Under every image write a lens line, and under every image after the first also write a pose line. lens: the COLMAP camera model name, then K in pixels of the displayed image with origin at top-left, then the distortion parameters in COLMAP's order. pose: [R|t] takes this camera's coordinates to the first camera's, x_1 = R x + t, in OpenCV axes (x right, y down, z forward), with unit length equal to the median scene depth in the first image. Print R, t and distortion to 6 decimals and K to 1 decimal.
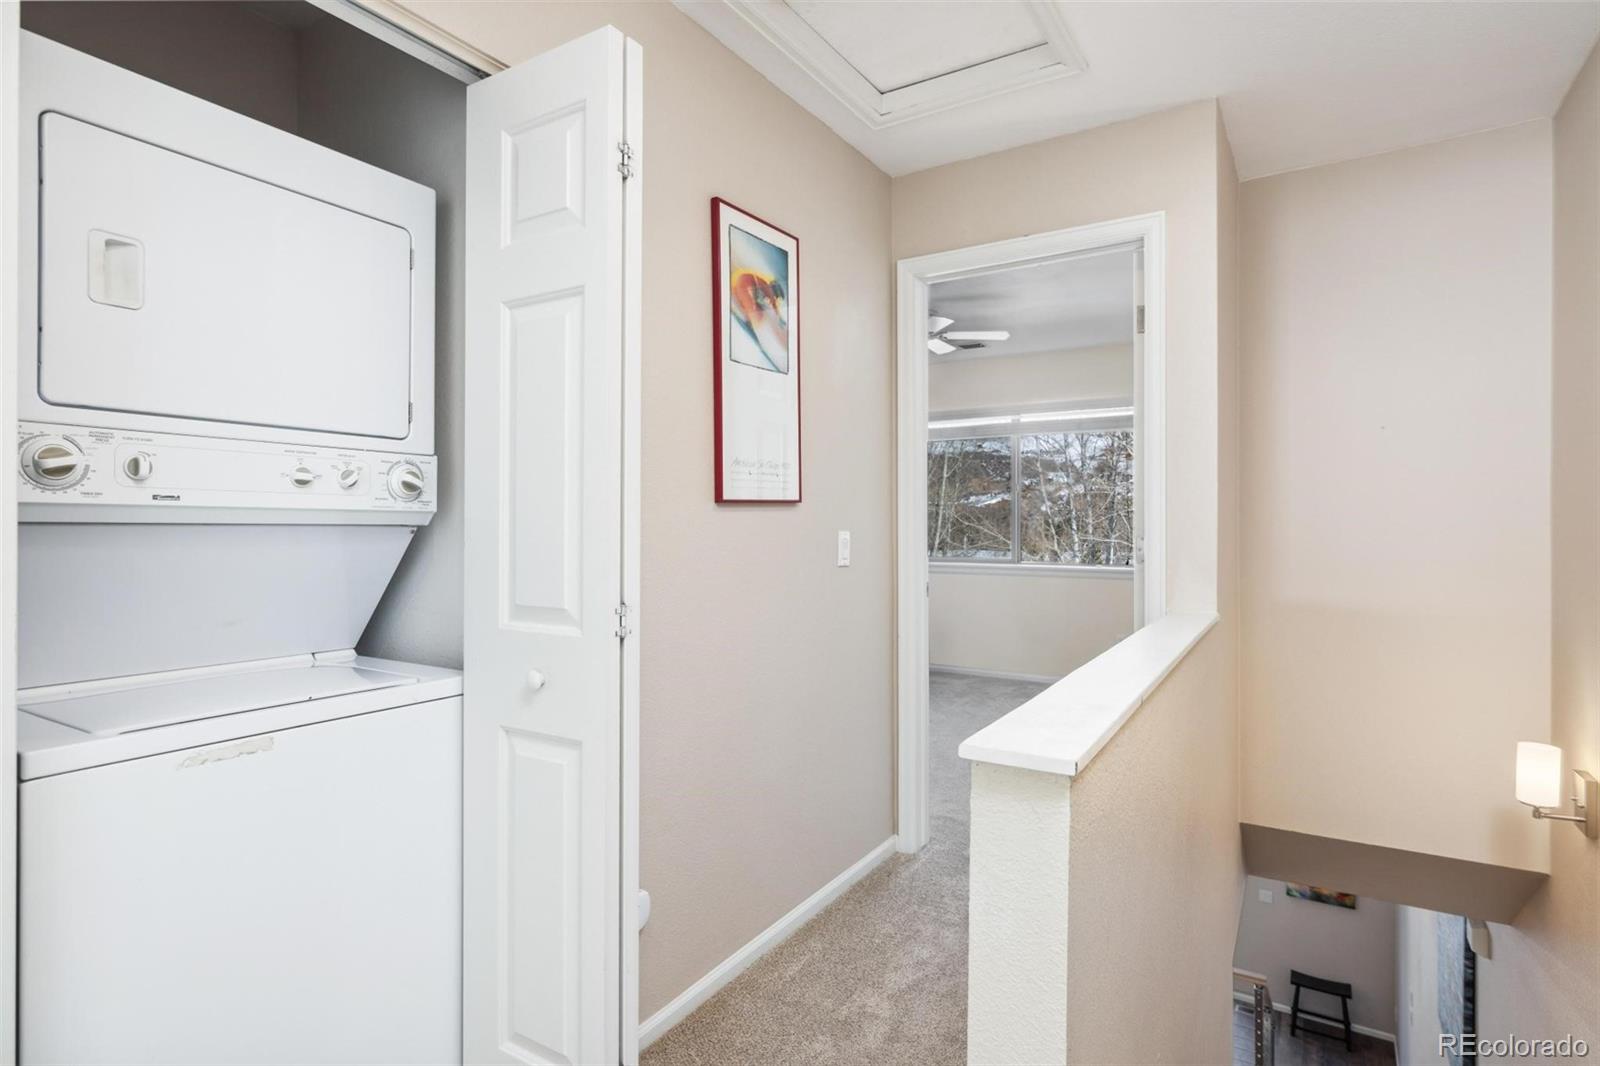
lens RADIAL K [[847.7, 0, 800.6], [0, 847.7, 525.2], [0, 0, 1]] dist [-0.000108, 0.003349]
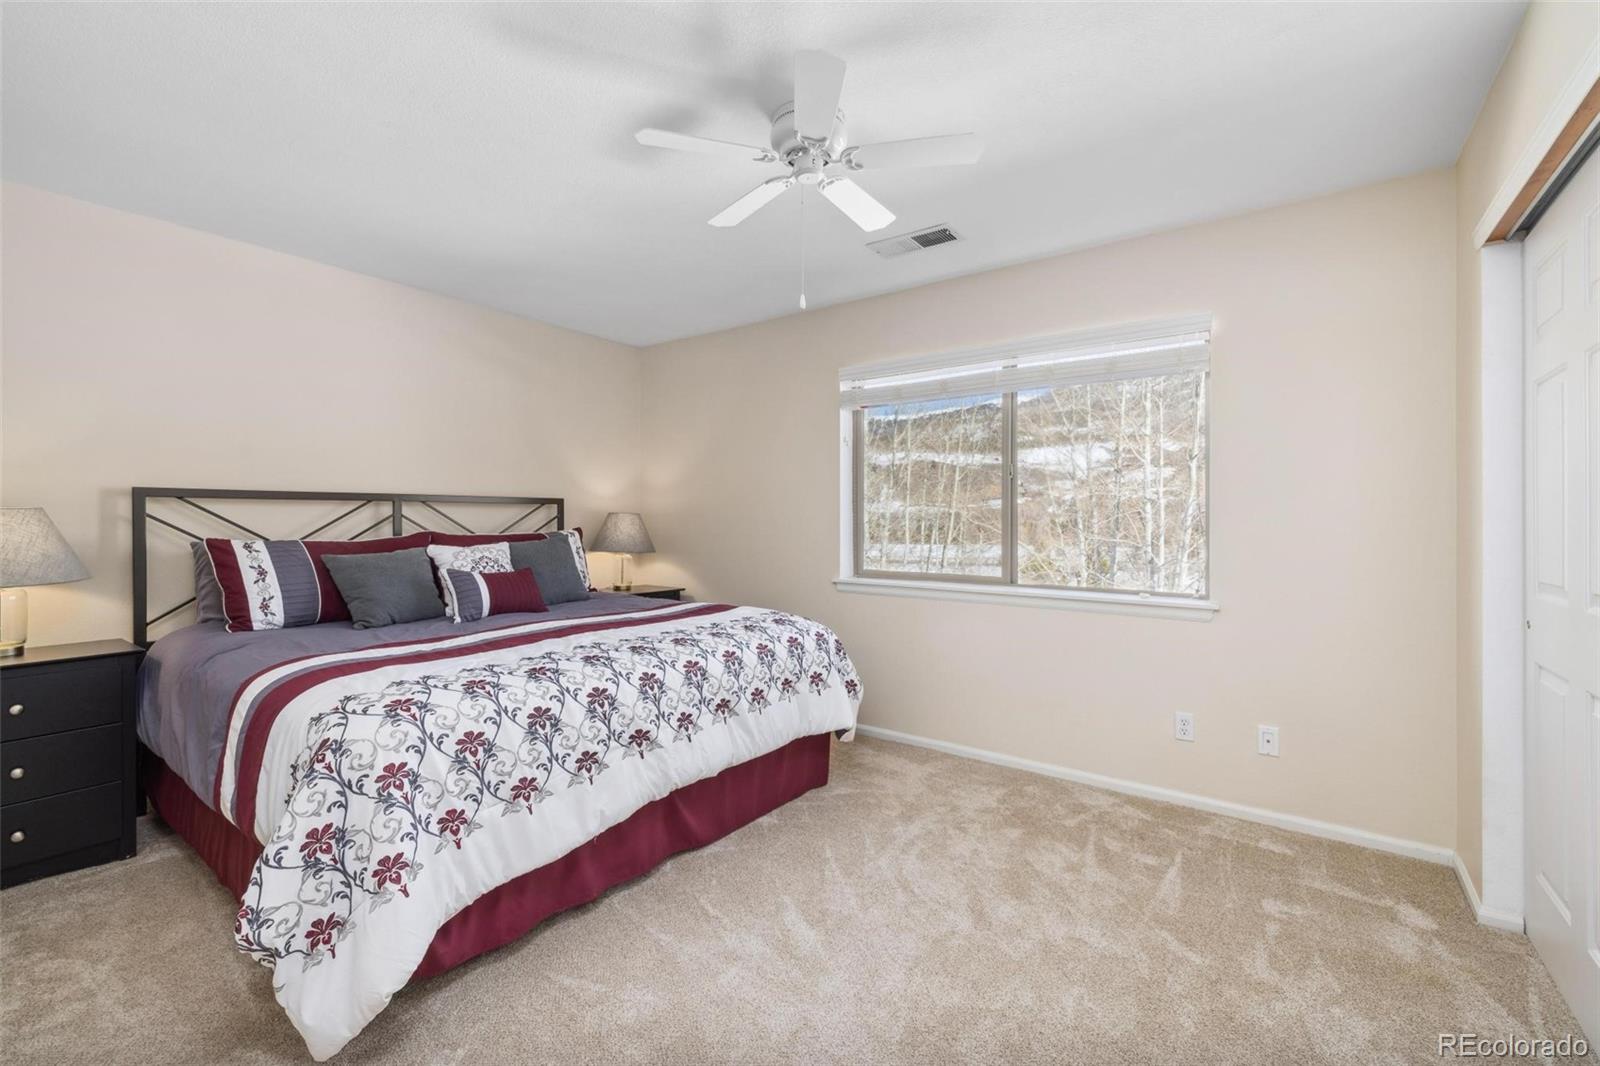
lens RADIAL K [[671.4, 0, 795.9], [0, 671.4, 533.2], [0, 0, 1]] dist [-0.001569, -0.000009]
pose [[0.996524, 0.004667, -0.083181, 0.035287], [-0.003437, 0.999883, 0.014918, -0.001317], [0.083241, -0.014580, 0.996423, 0.124523]]
